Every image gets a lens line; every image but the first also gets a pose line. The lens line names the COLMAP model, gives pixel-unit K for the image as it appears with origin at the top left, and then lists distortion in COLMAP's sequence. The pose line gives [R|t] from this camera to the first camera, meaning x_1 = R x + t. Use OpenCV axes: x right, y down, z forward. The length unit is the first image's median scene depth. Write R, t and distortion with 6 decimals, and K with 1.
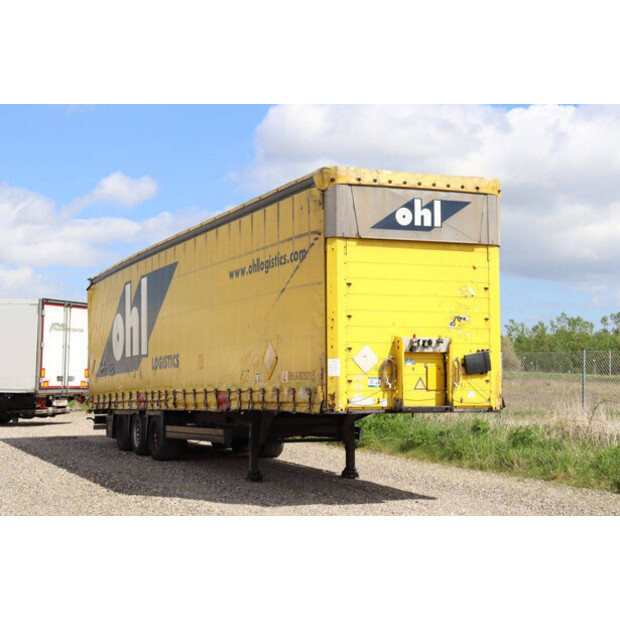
lens RADIAL K [[1140.6, 0, 306.5], [0, 1140.6, 307.4], [0, 0, 1]] dist [0.158530, 0.000000]
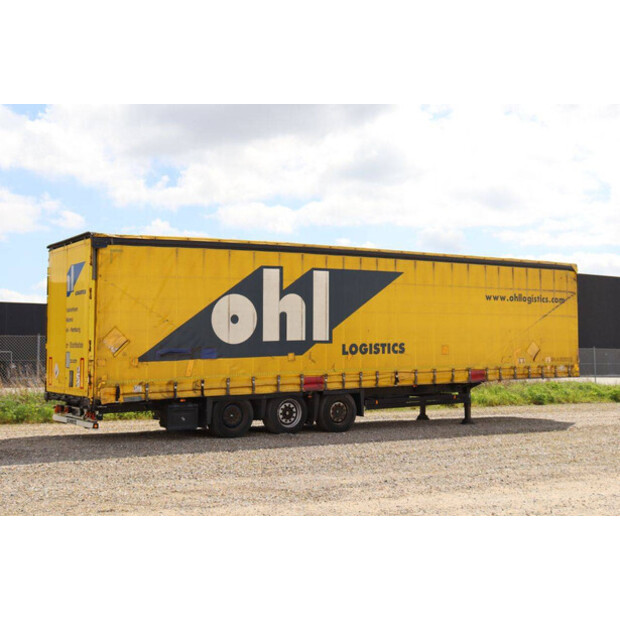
lens RADIAL K [[822.1, 0, 313.9], [0, 822.1, 309.4], [0, 0, 1]] dist [-0.005778, 0.000000]
pose [[-0.206882, 0.048874, 0.977144, -1.355553], [-0.063759, 0.995955, -0.063314, 0.091508], [-0.976286, -0.075400, -0.202929, 1.727849]]
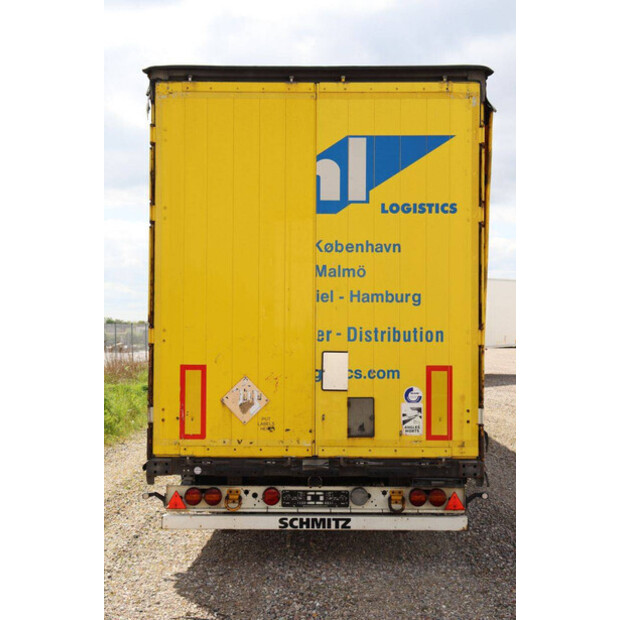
lens RADIAL K [[1066.4, 0, 307.5], [0, 1066.4, 307.2], [0, 0, 1]] dist [0.067537, 0.000000]
pose [[-0.916239, 0.002750, 0.400624, -0.475204], [-0.027598, 0.997168, -0.069962, 0.115237], [-0.399681, -0.075159, -0.913568, 2.321433]]
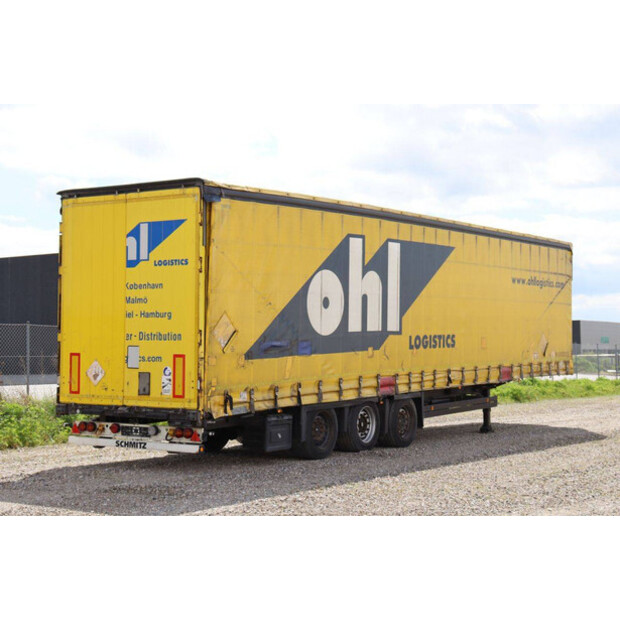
lens RADIAL K [[1066.4, 0, 315.3], [0, 1066.4, 311.2], [0, 0, 1]] dist [0.067537, 0.000000]
pose [[-0.558210, 0.020295, 0.829451, -1.153182], [-0.058179, 0.996283, -0.063531, 0.119571], [-0.827657, -0.083721, -0.554954, 2.214771]]
